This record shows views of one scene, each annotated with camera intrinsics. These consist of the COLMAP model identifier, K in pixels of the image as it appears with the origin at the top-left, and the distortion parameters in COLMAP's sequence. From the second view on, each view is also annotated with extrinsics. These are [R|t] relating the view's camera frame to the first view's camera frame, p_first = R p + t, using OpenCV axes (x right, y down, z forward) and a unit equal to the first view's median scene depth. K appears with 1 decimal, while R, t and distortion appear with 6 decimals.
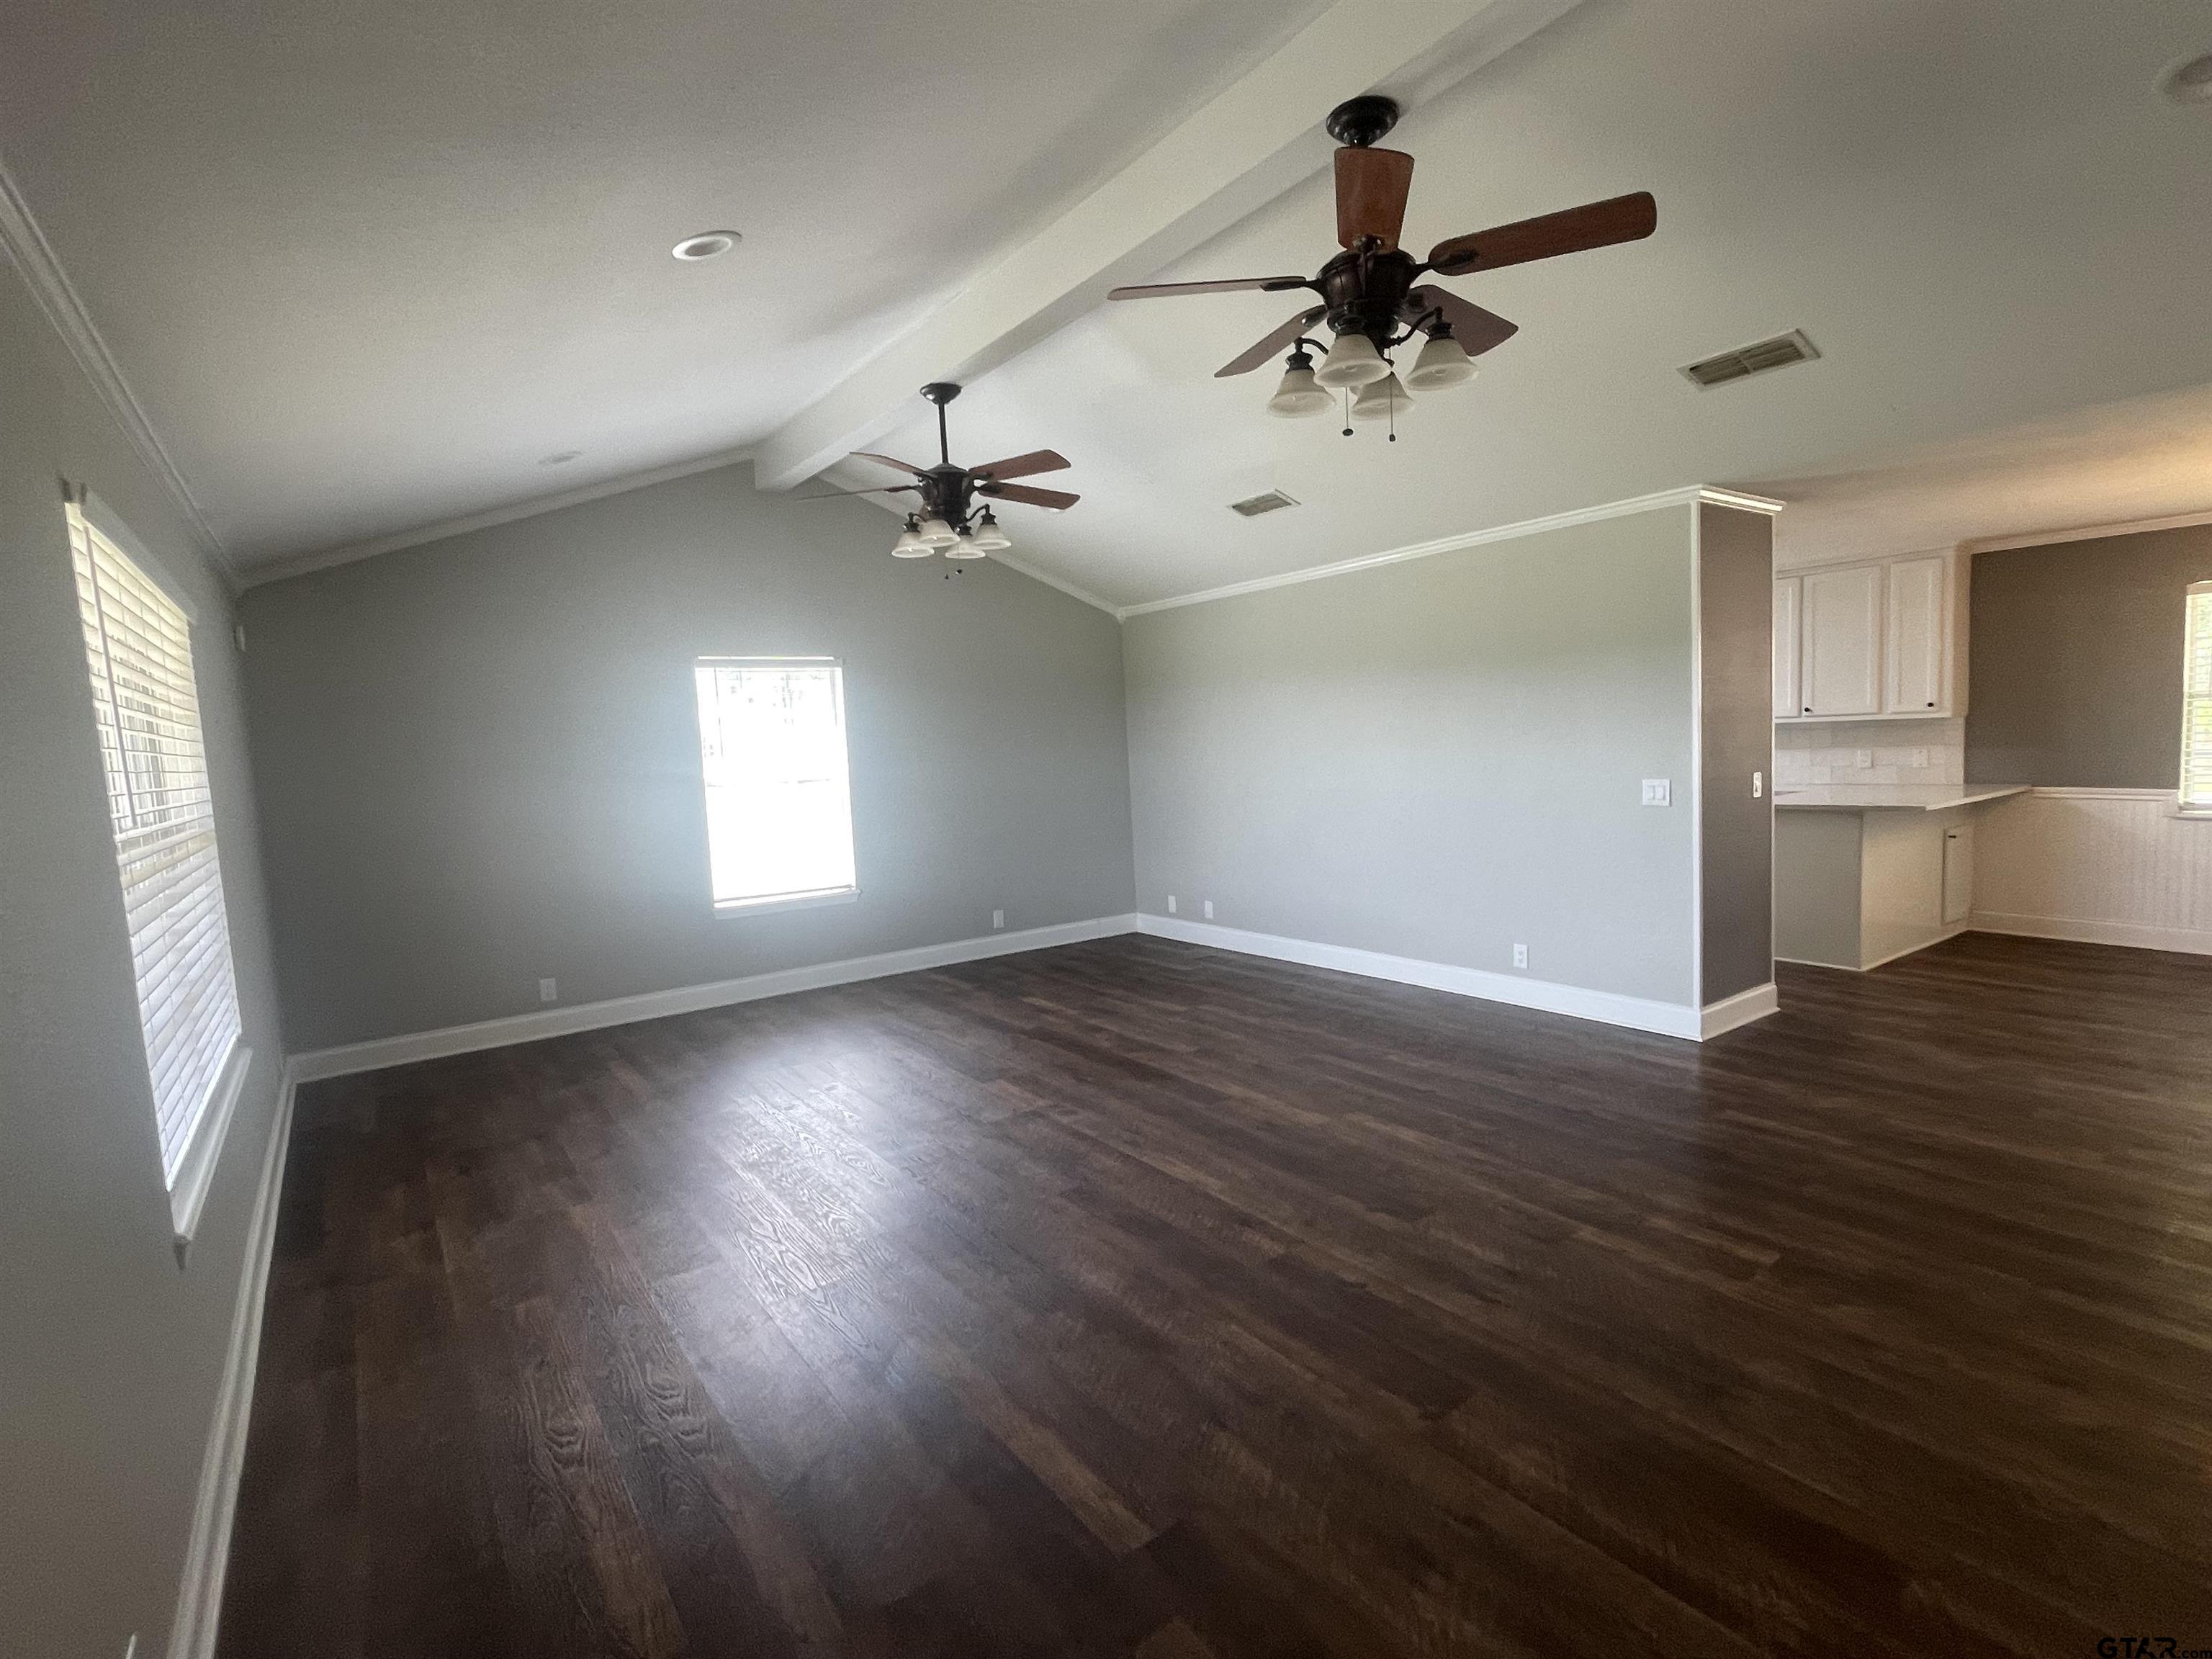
lens RADIAL K [[1074.4, 0, 1119.8], [0, 1074.4, 835.4], [0, 0, 1]] dist [-0.000305, 0.000632]
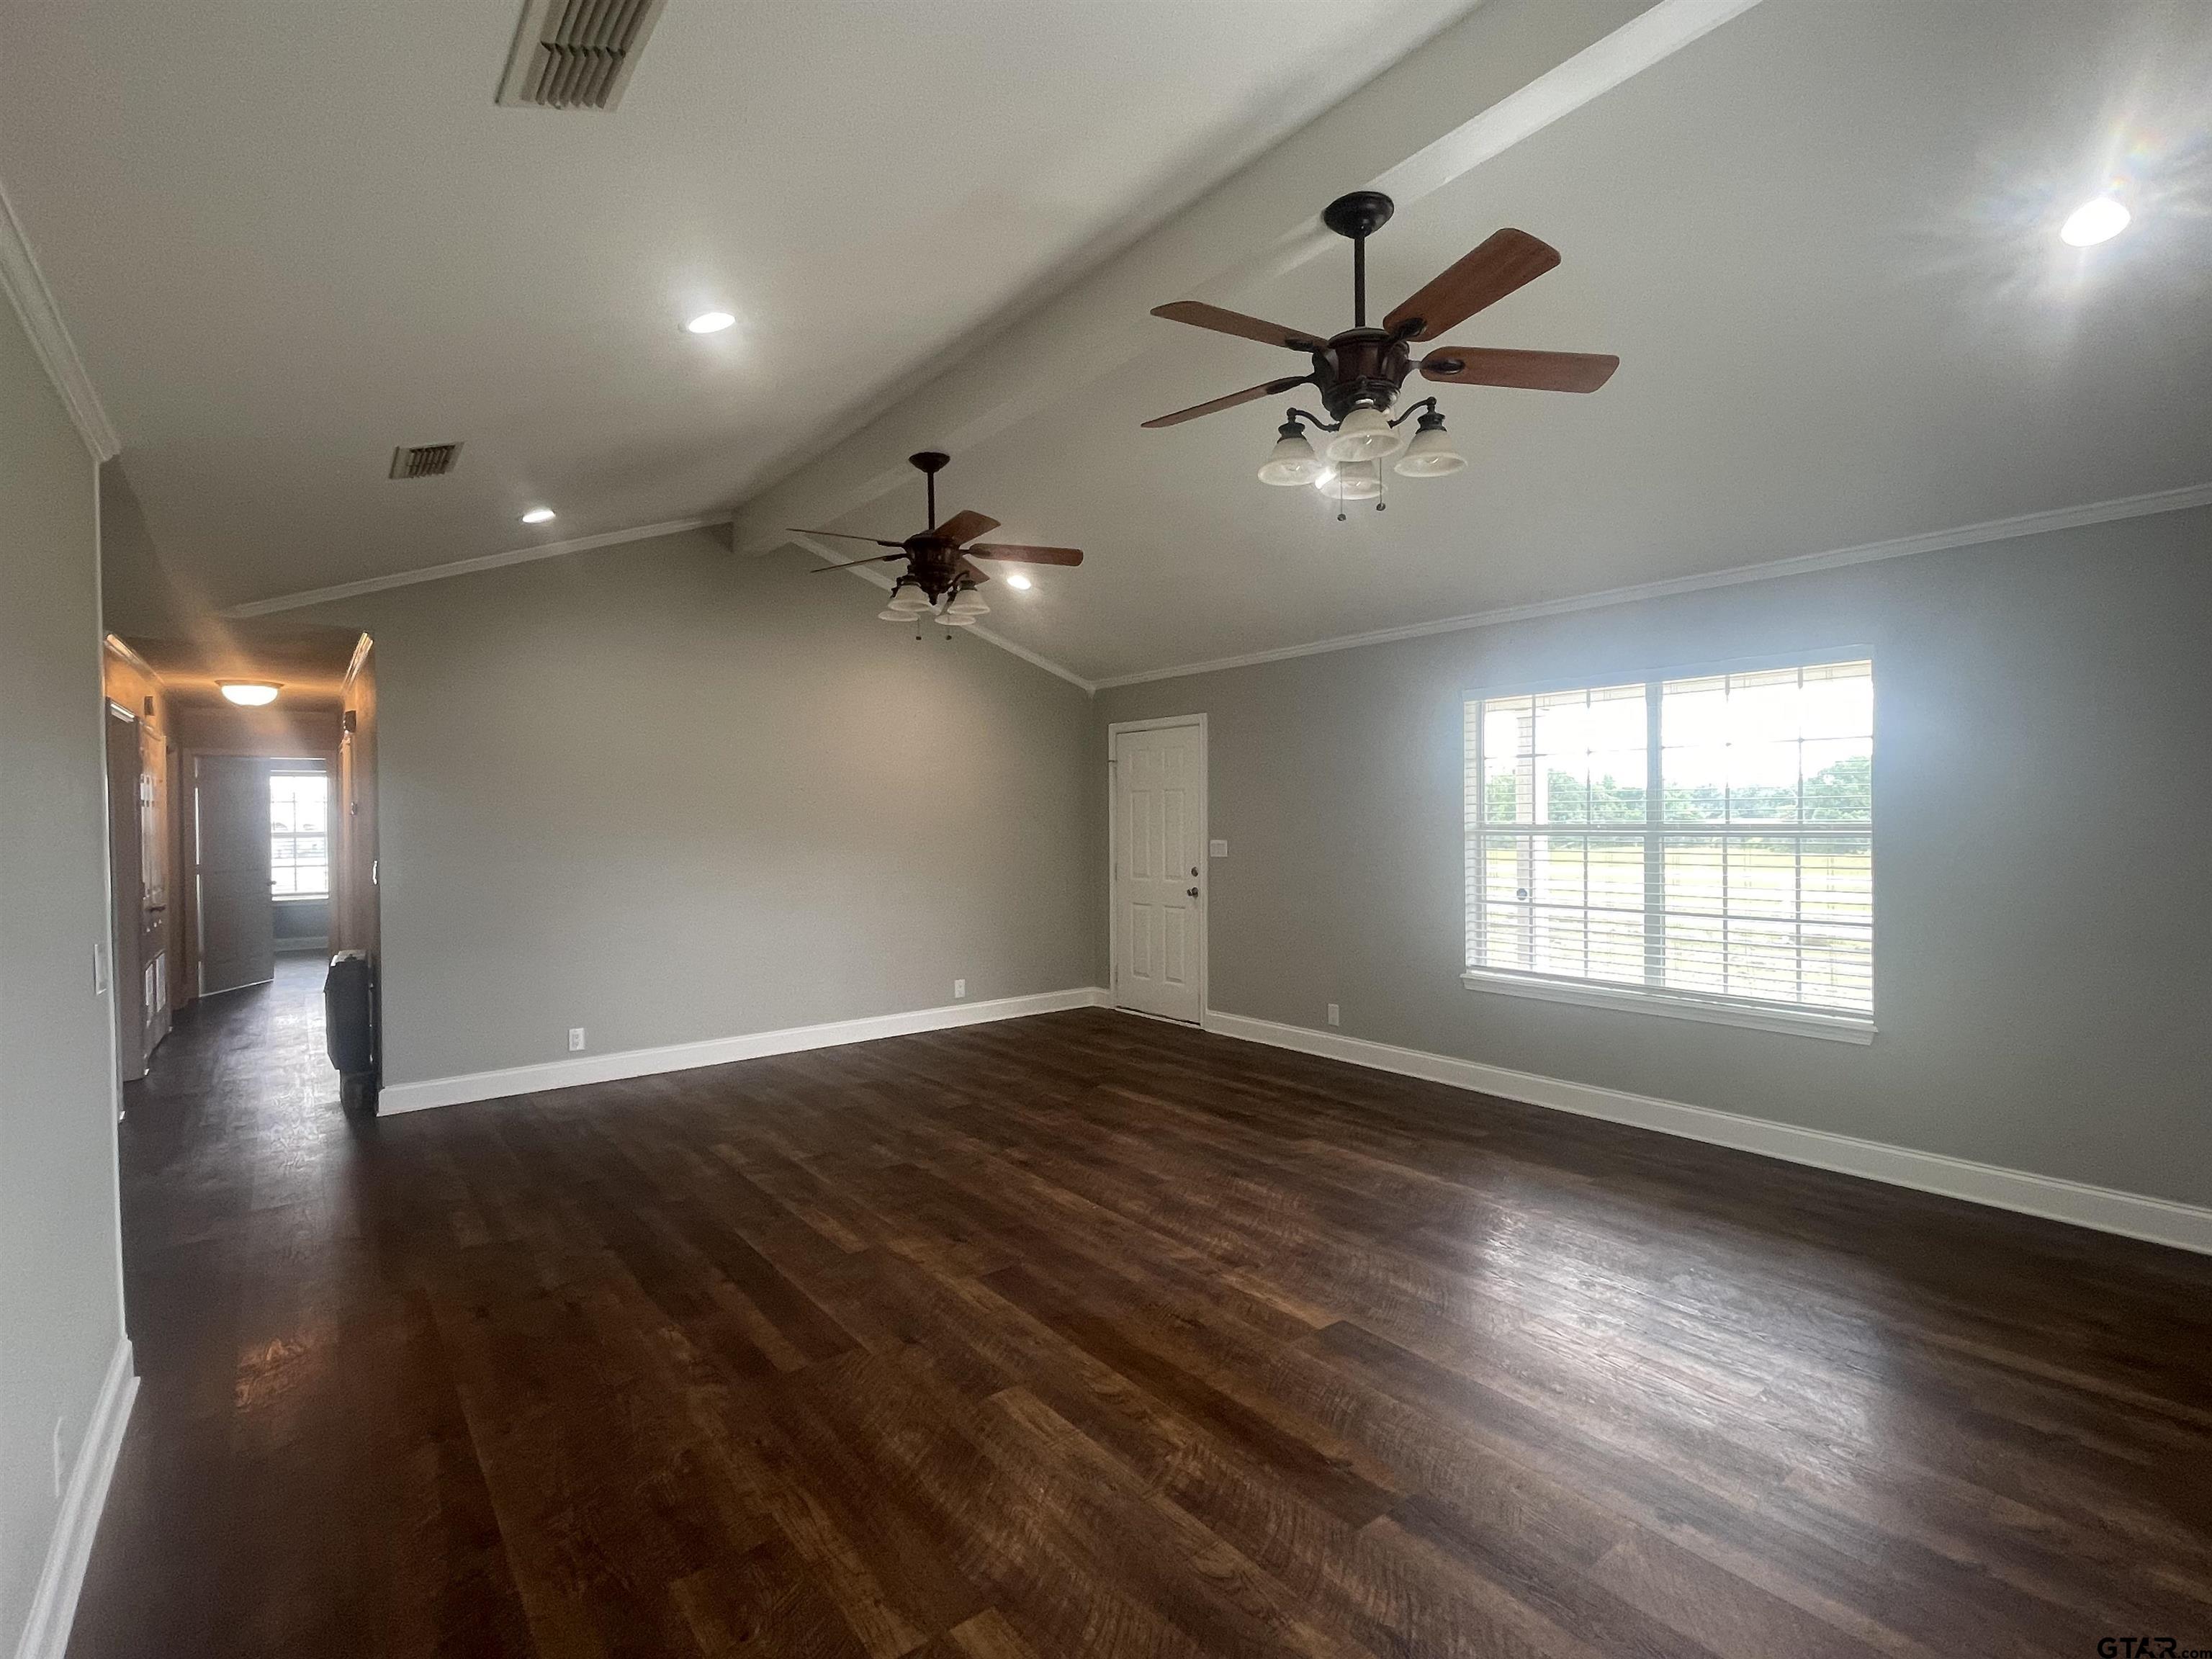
lens RADIAL K [[1074.4, 0, 1109.0], [0, 1074.4, 823.7], [0, 0, 1]] dist [-0.000305, 0.000632]
pose [[-0.997706, 0.062102, -0.026931, 0.014324], [0.059107, 0.993178, 0.100516, -0.161742], [0.032990, 0.098694, -0.994571, 1.859387]]
